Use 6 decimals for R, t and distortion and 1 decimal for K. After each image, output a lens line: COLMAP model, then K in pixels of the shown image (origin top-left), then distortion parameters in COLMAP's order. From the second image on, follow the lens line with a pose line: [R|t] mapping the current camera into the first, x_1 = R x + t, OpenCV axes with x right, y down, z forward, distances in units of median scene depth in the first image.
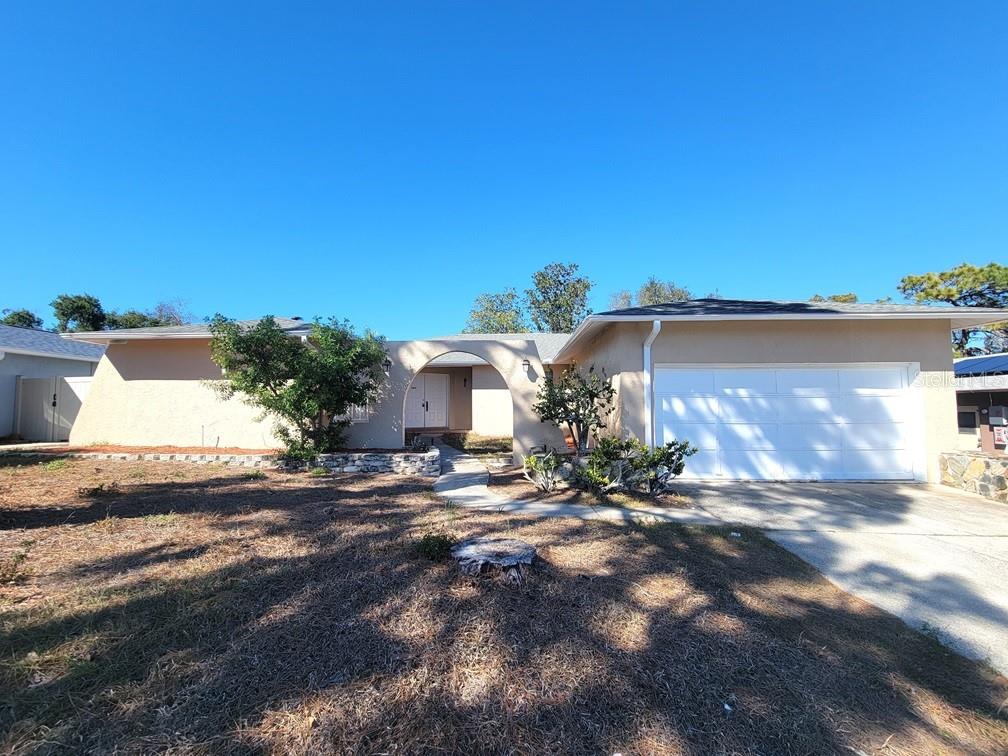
lens RADIAL K [[412.0, 0, 500.8], [0, 412.0, 385.6], [0, 0, 1]] dist [-0.000805, 0.000384]
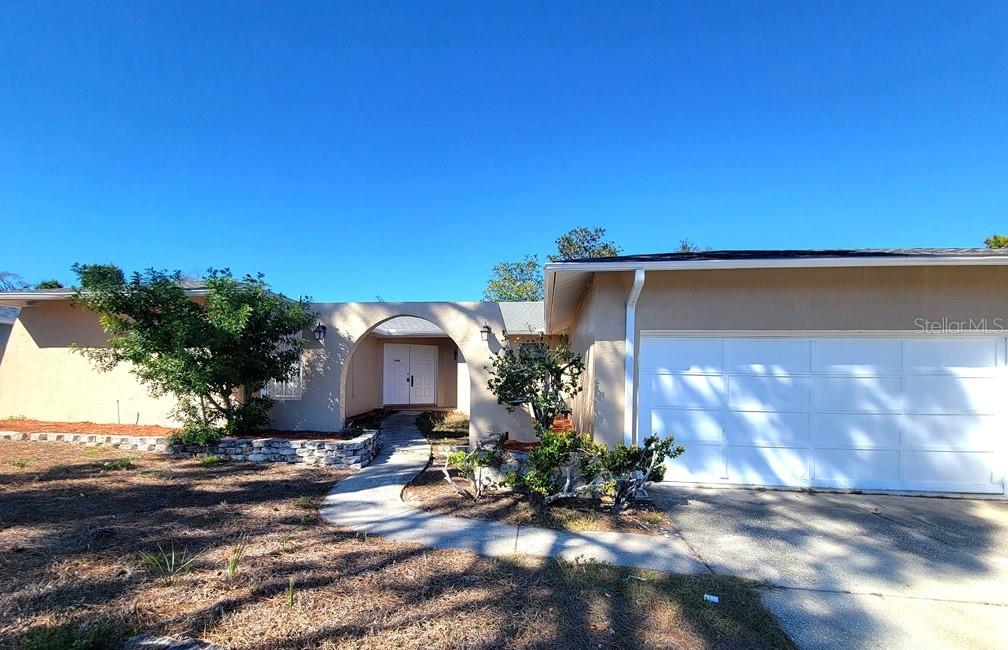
lens RADIAL K [[422.1, 0, 504.2], [0, 422.1, 381.6], [0, 0, 1]] dist [-0.010062, 0.000163]
pose [[0.997826, 0.014635, -0.064261, 0.177865], [-0.011395, 0.998659, 0.050505, 0.004987], [0.064914, -0.049663, 0.996654, 0.209527]]
